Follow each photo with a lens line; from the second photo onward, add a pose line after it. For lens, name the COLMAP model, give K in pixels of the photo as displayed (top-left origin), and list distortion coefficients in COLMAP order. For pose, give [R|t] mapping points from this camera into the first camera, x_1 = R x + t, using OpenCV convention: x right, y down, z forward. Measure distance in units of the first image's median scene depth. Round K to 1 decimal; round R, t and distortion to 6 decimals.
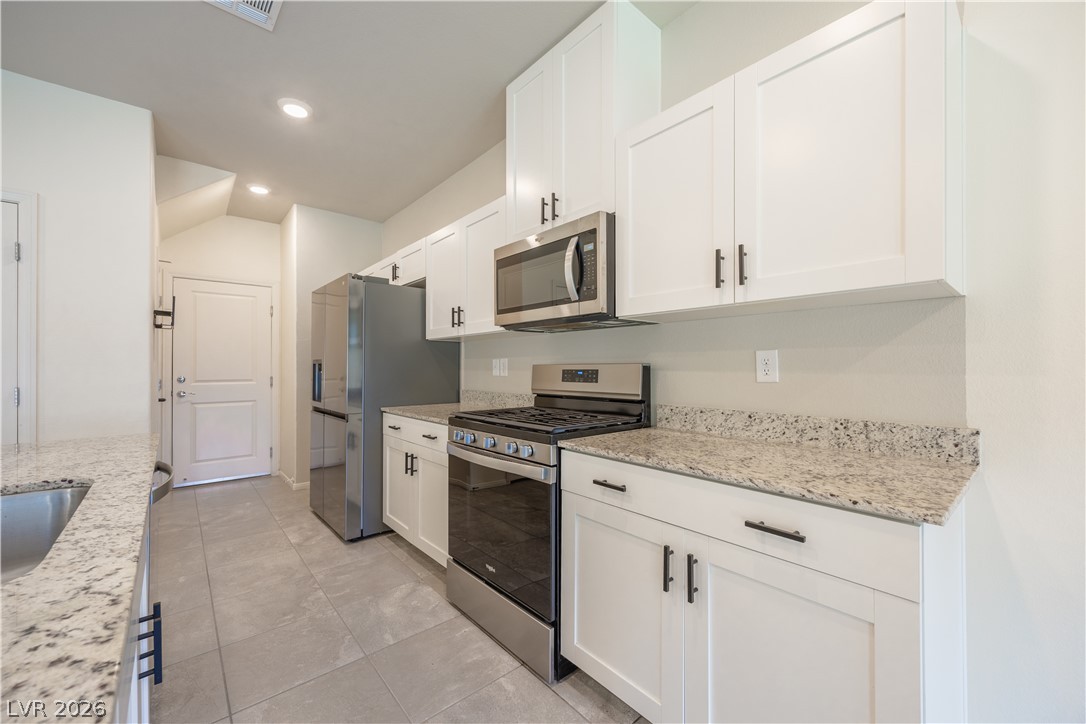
lens RADIAL K [[432.7, 0, 522.4], [0, 432.7, 363.2], [0, 0, 1]] dist [0.005421, 0.000001]
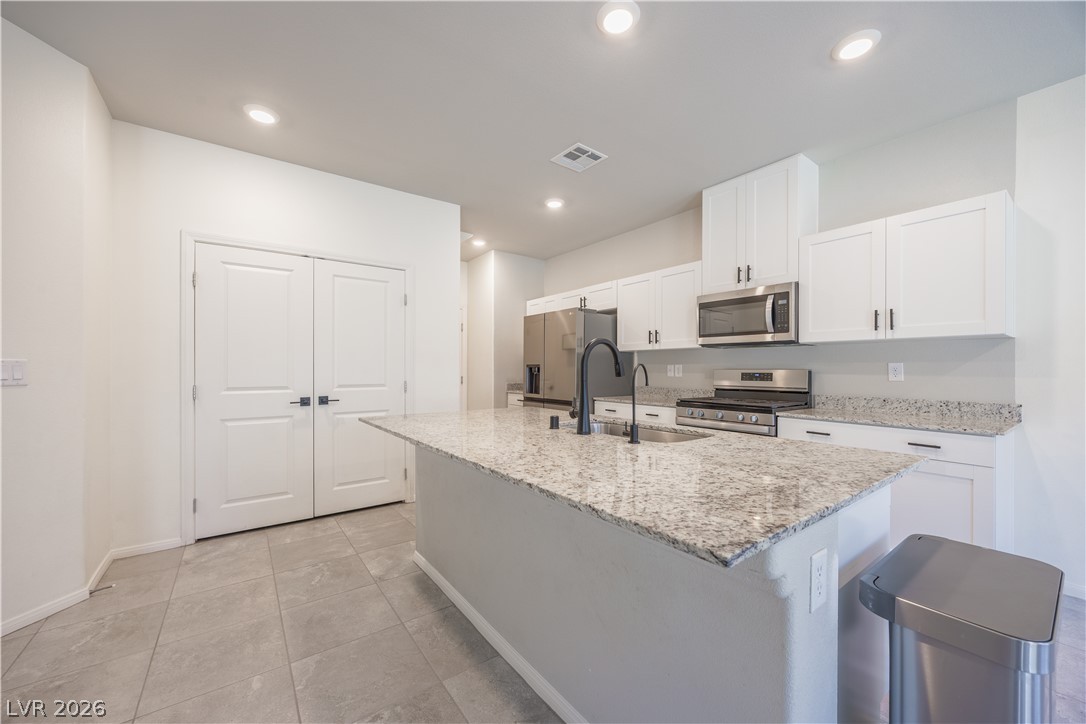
lens RADIAL K [[419.6, 0, 530.7], [0, 419.6, 365.5], [0, 0, 1]] dist [-0.000910, -0.000227]
pose [[0.997832, 0.004948, -0.065622, -0.688010], [-0.004828, 0.999986, 0.001997, -0.012801], [0.065631, -0.001676, 0.997843, -0.682032]]
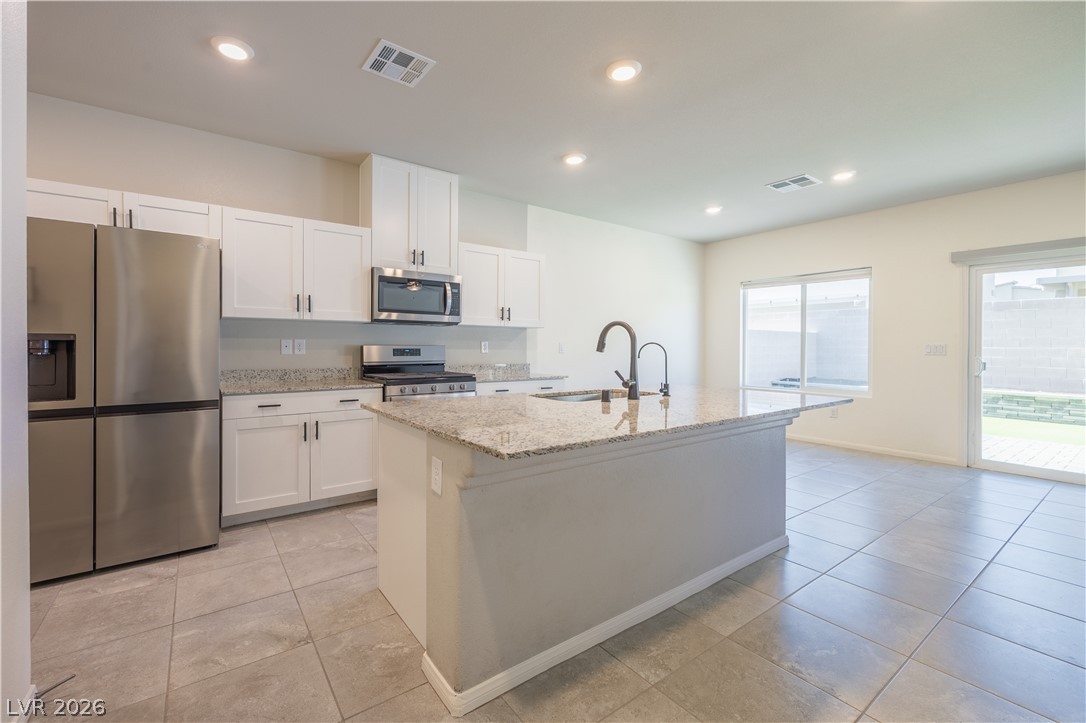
lens RADIAL K [[444.2, 0, 530.1], [0, 444.2, 346.7], [0, 0, 1]] dist [0.013772, -0.000091]
pose [[0.066654, 0.002605, 0.997773, -1.857885], [-0.012109, 0.999925, -0.001802, 0.004947], [-0.997703, -0.011962, 0.066681, 0.457049]]
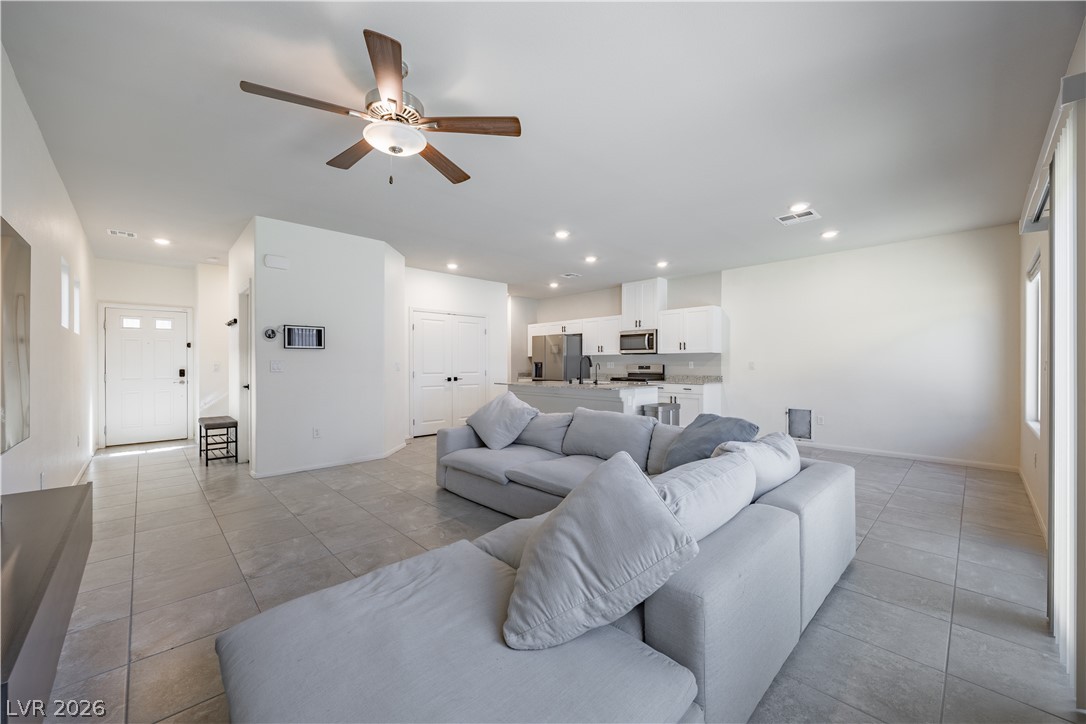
lens RADIAL K [[414.6, 0, 543.0], [0, 414.6, 362.0], [0, 0, 1]] dist [-0.002400, -0.000097]
pose [[0.996349, 0.003195, 0.085319, -1.169716], [-0.003465, 0.999989, 0.003026, -0.029542], [-0.085308, -0.003311, 0.996349, -2.767961]]
